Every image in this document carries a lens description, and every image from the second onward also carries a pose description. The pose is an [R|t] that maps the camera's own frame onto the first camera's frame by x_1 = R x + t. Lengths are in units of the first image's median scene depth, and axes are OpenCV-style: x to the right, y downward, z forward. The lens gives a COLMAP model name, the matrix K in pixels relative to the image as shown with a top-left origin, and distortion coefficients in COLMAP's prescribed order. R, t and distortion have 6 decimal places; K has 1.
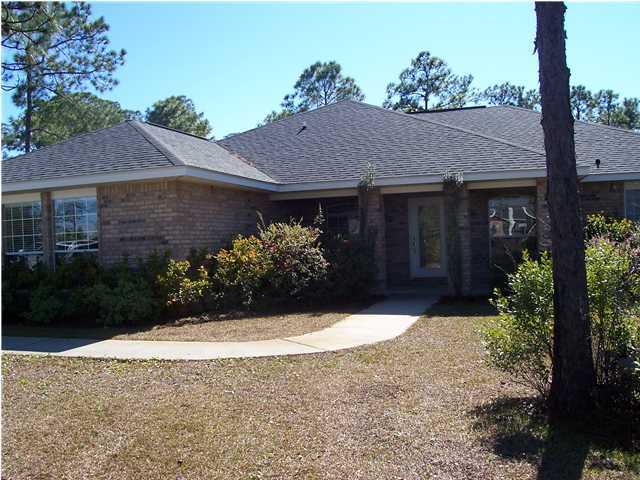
lens RADIAL K [[628.7, 0, 320.0], [0, 628.7, 240.0], [0, 0, 1]] dist [-0.165919, -0.001892]
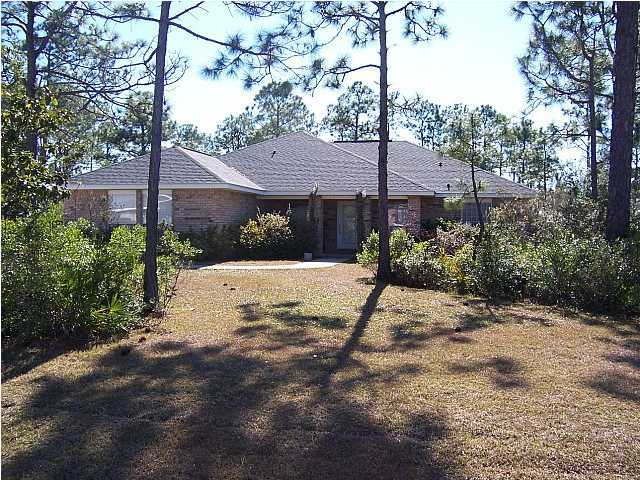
lens RADIAL K [[628.7, 0, 320.0], [0, 628.7, 240.0], [0, 0, 1]] dist [-0.165919, -0.001892]
pose [[0.993153, 0.042522, 0.108812, -0.080306], [-0.045079, 0.998760, 0.021147, 0.004234], [-0.107777, -0.025908, 0.993837, -0.636680]]
